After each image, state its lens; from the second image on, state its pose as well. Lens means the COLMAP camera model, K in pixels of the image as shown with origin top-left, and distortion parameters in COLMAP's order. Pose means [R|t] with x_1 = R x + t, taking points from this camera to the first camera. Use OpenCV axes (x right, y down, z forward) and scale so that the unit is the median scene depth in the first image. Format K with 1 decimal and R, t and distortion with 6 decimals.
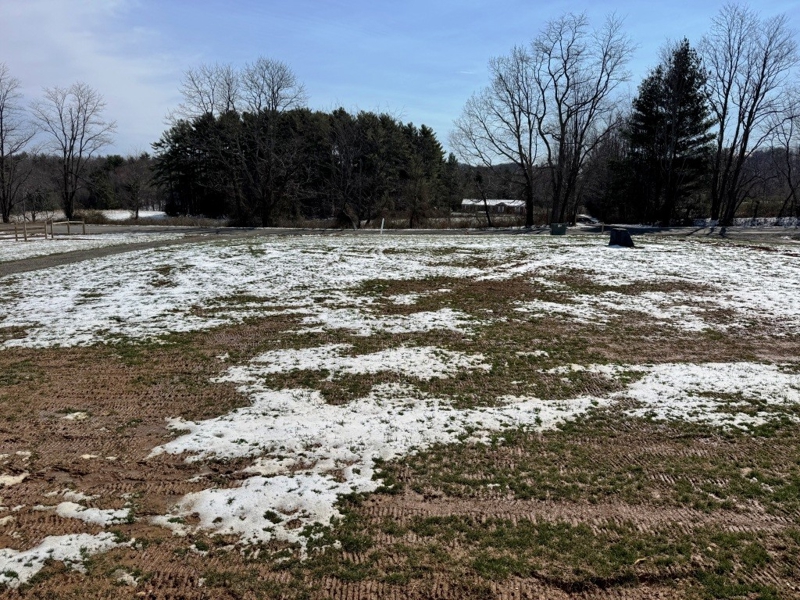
lens RADIAL K [[563.4, 0, 400.0], [0, 563.4, 300.0], [0, 0, 1]] dist [0.055675, -0.097830]
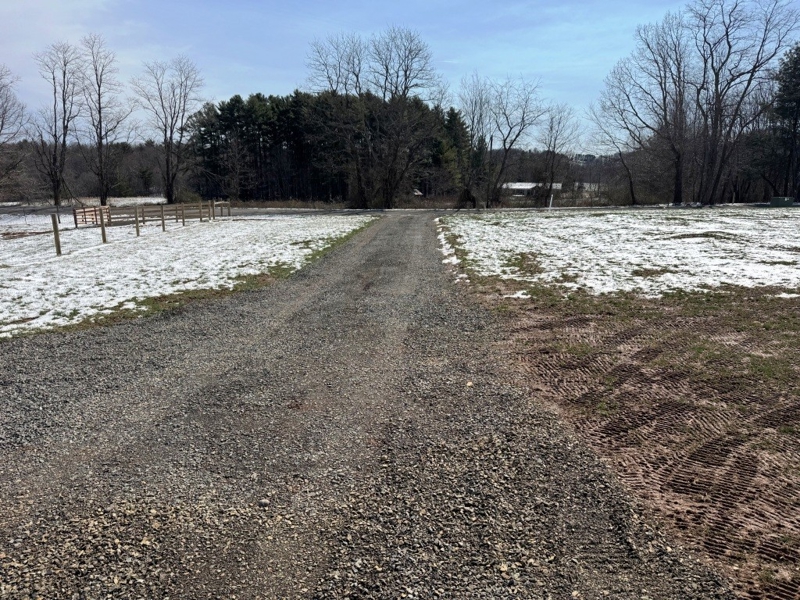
lens RADIAL K [[563.4, 0, 400.0], [0, 563.4, 300.0], [0, 0, 1]] dist [0.055675, -0.097830]
pose [[0.999978, -0.006462, -0.001524, -0.196854], [0.006497, 0.999687, 0.024151, 0.002612], [0.001368, -0.024160, 0.999707, 0.037727]]
